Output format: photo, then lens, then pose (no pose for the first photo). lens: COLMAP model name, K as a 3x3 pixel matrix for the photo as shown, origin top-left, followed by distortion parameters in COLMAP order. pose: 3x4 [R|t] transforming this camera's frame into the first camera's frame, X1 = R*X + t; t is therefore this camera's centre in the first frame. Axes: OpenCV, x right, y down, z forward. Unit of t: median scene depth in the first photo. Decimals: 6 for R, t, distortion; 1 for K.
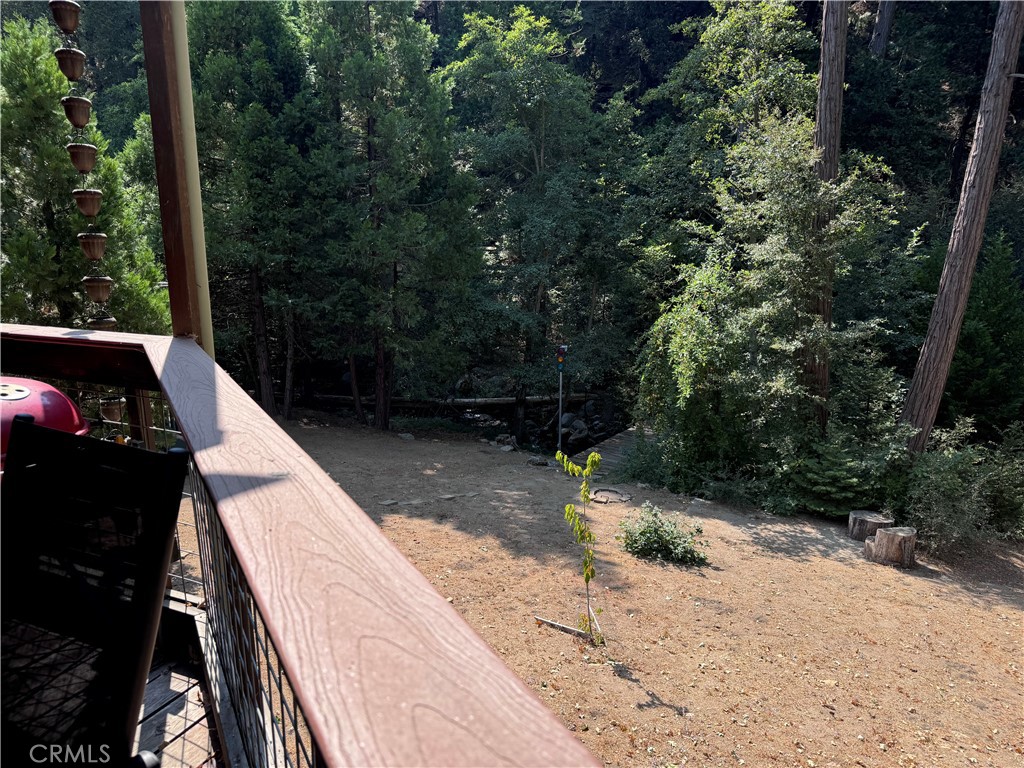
lens RADIAL K [[723.3, 0, 517.2], [0, 723.3, 386.7], [0, 0, 1]] dist [0.044310, -0.050484]
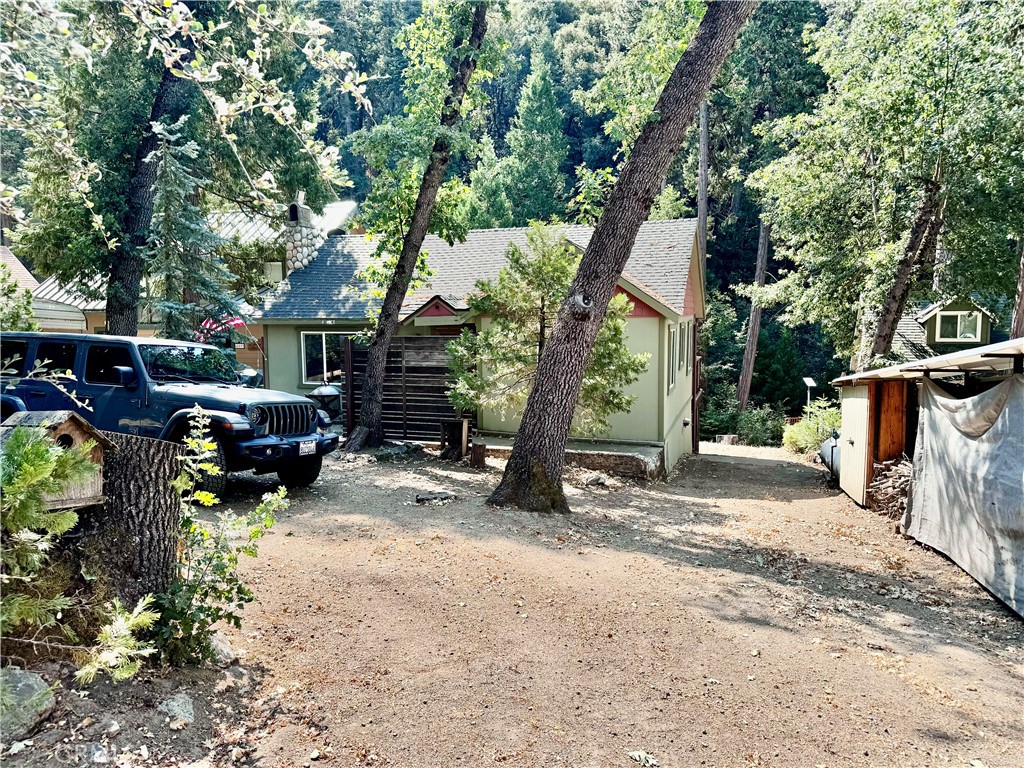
lens RADIAL K [[723.3, 0, 504.6], [0, 723.3, 381.6], [0, 0, 1]] dist [0.044310, -0.050484]
pose [[0.993773, -0.012045, 0.110767, -0.560794], [0.023985, 0.993959, -0.107101, 0.238101], [-0.108808, 0.109091, 0.988059, -1.451131]]
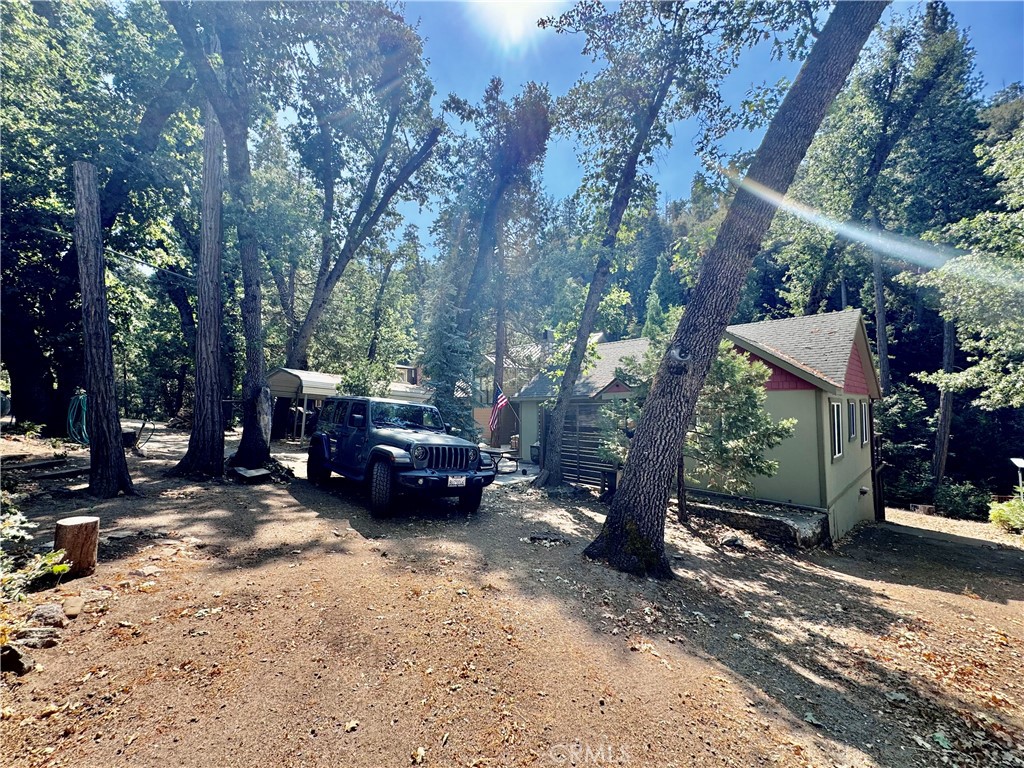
lens RADIAL K [[406.7, 0, 516.9], [0, 406.7, 384.1], [0, 0, 1]] dist [-0.003223, 0.000600]
pose [[0.929884, -0.013113, -0.367619, -0.434688], [-0.080729, 0.967727, -0.238720, 0.221590], [0.358886, 0.251659, 0.898815, -1.217155]]
